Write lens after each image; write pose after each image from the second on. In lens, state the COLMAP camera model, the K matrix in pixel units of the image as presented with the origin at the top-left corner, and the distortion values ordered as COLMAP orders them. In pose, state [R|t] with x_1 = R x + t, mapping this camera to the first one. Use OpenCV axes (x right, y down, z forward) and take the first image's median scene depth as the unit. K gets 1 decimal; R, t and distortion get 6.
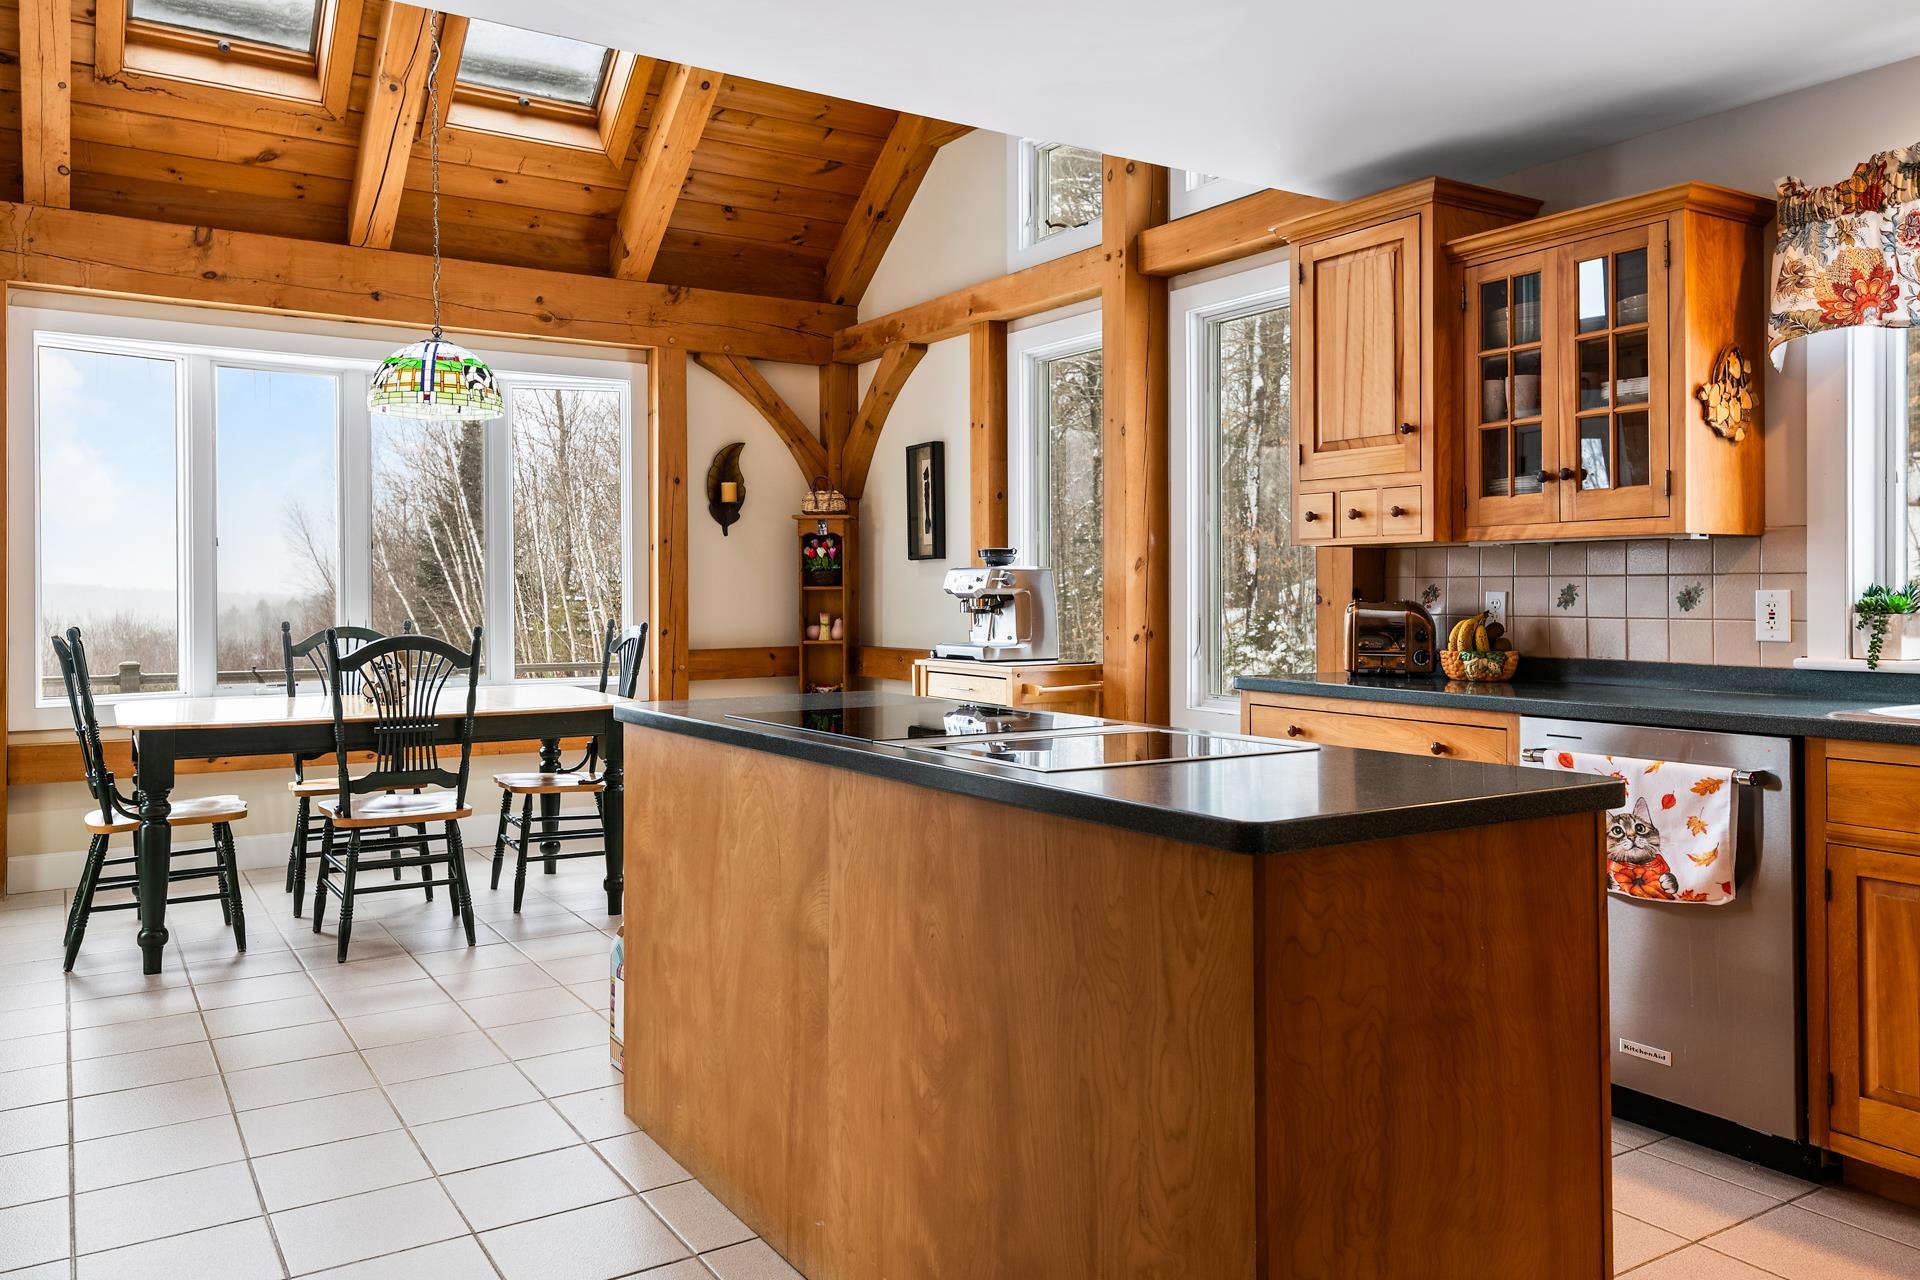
lens RADIAL K [[1410.7, 0, 965.4], [0, 1410.7, 582.6], [0, 0, 1]] dist [0.042824, -0.027600]
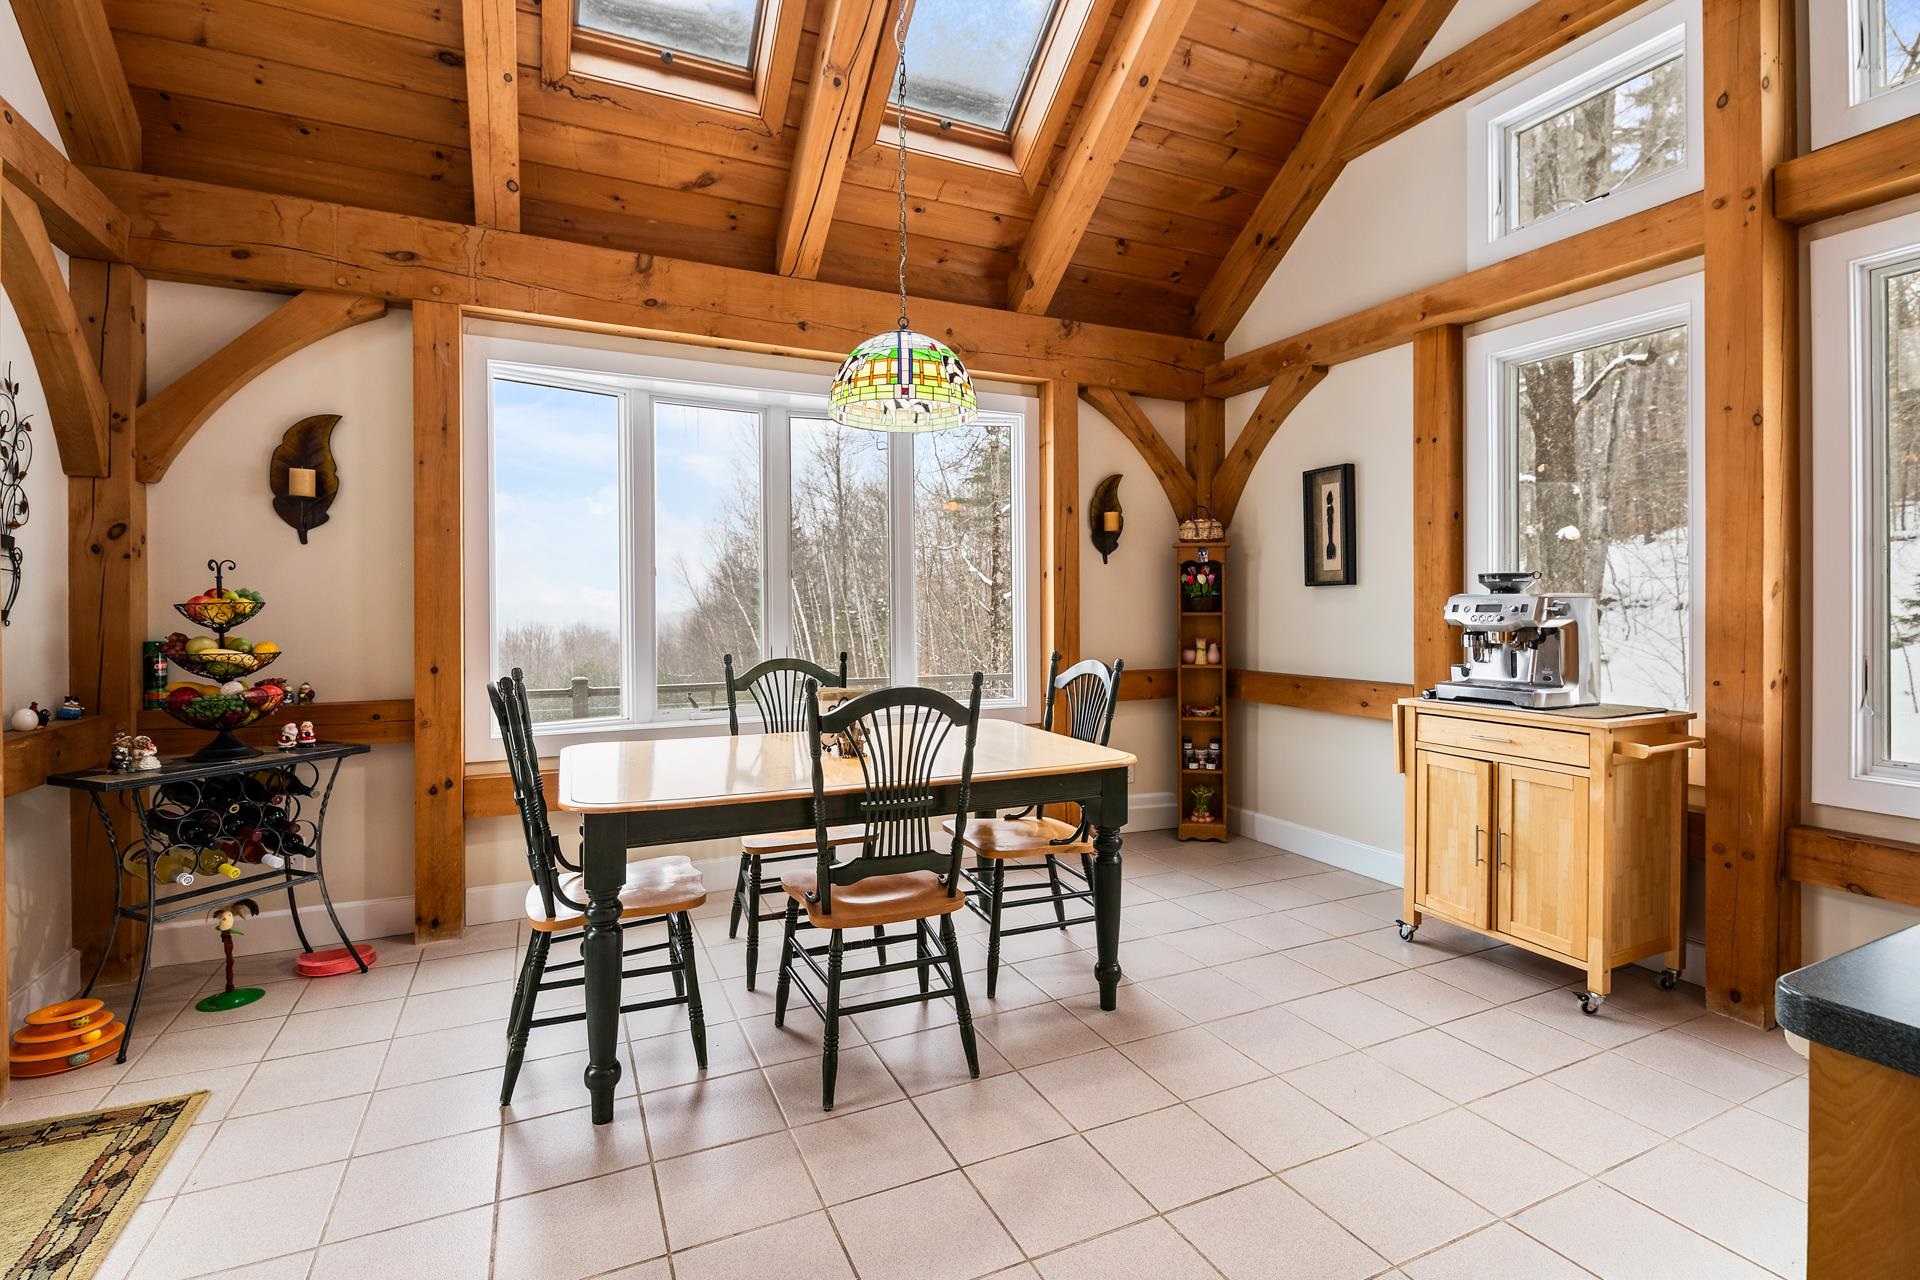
lens RADIAL K [[885.4, 0, 955.8], [0, 885.4, 606.6], [0, 0, 1]] dist [0.000456, -0.000151]
pose [[0.991208, -0.000811, -0.132309, -0.227530], [0.001716, 0.999976, 0.006724, -0.007074], [0.132300, -0.006892, 0.991186, 0.397355]]
